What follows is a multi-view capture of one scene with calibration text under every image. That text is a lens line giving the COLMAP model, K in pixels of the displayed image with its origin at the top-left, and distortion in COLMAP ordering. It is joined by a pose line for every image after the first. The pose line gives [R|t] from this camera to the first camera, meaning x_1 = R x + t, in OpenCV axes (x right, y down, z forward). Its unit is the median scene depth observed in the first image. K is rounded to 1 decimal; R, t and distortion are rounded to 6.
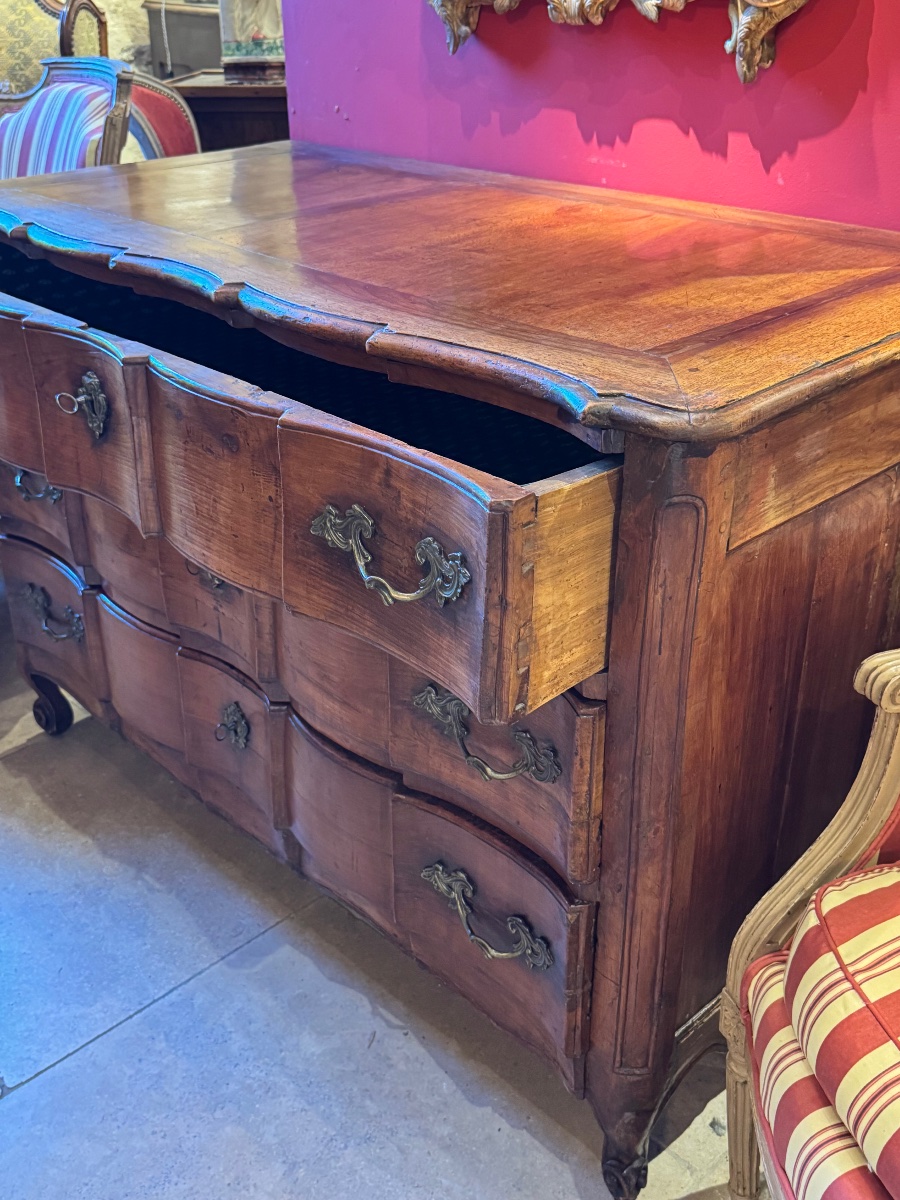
lens RADIAL K [[1223.5, 0, 450.0], [0, 1223.5, 600.0], [0, 0, 1]] dist [0.127852, -0.292977]
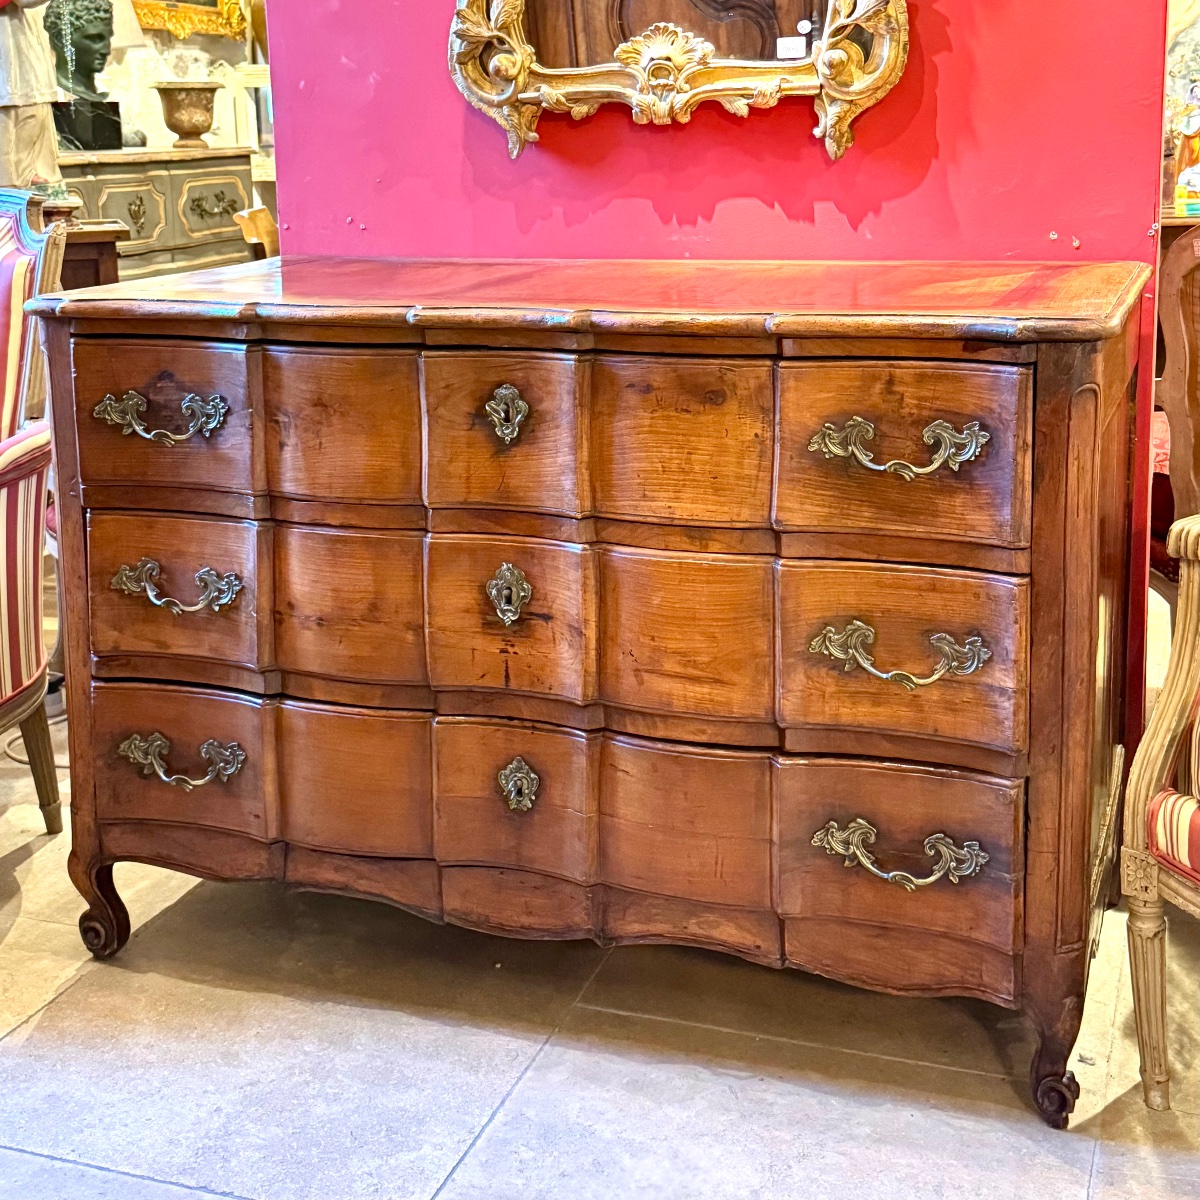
lens RADIAL K [[1744.0, 0, 585.7], [0, 1744.0, 399.0], [0, 0, 1]] dist [0.241818, -0.688371]
pose [[0.902348, -0.076582, 0.424150, -0.700102], [0.211130, 0.936472, -0.280080, 0.221272], [-0.375755, 0.342281, 0.861192, -0.292280]]
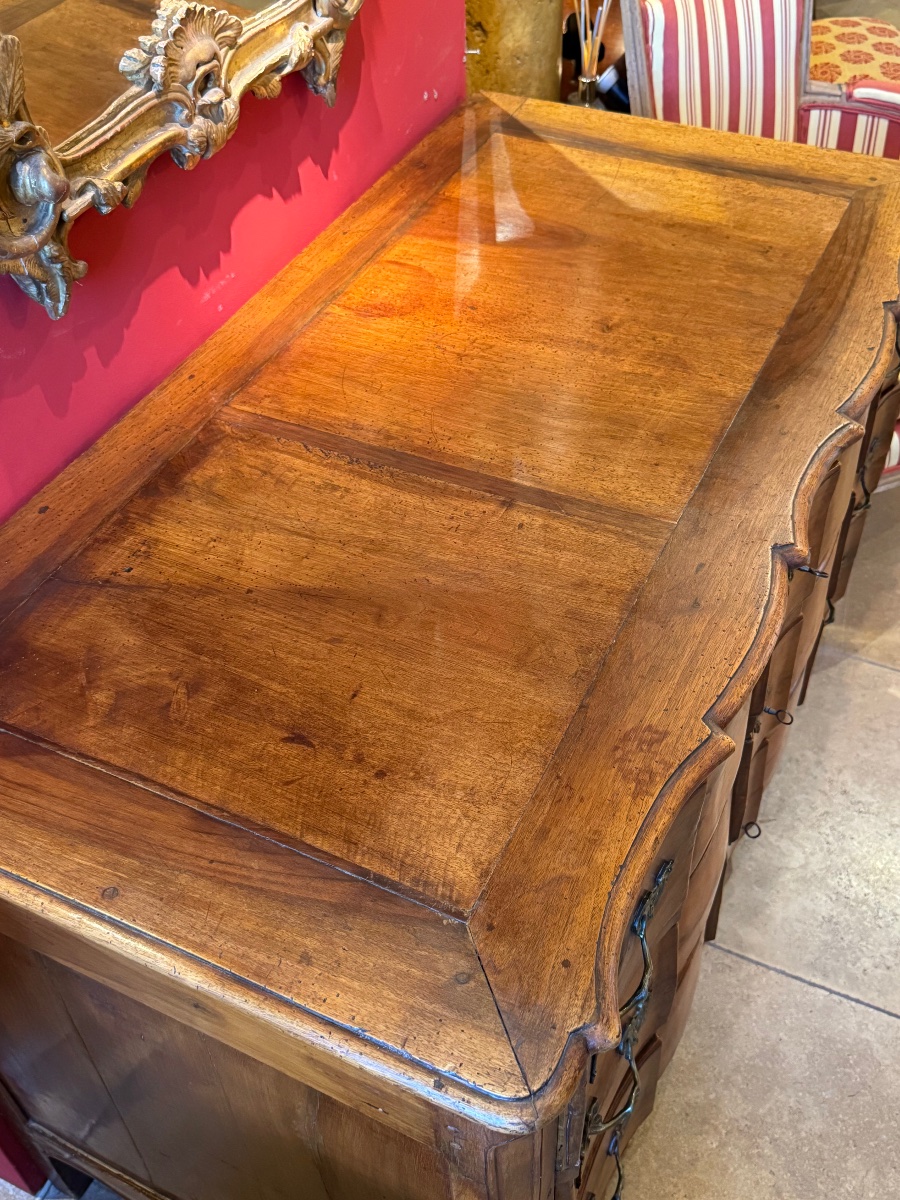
lens RADIAL K [[1232.1, 0, 450.0], [0, 1232.1, 600.0], [0, 0, 1]] dist [0.018864, -0.015758]
pose [[-0.345900, -0.648415, 0.678167, -0.672505], [0.469117, 0.506441, 0.723496, -0.845423], [-0.812578, 0.568397, 0.129004, 0.984821]]
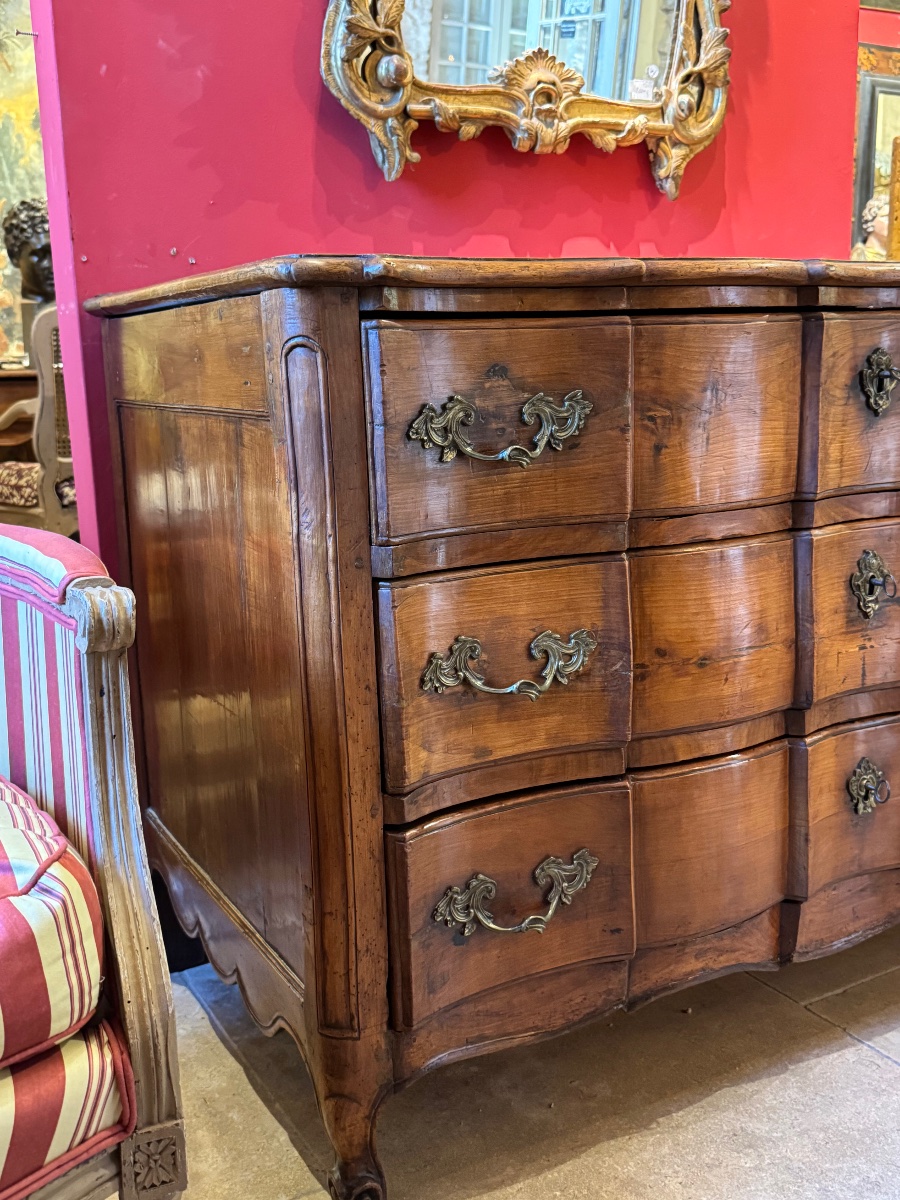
lens RADIAL K [[1223.5, 0, 450.0], [0, 1223.5, 600.0], [0, 0, 1]] dist [0.127852, -0.292977]
pose [[0.251556, -0.180480, 0.950866, -1.113440], [0.475658, 0.878677, 0.040941, -0.203020], [-0.842894, 0.441988, 0.306883, 0.949577]]
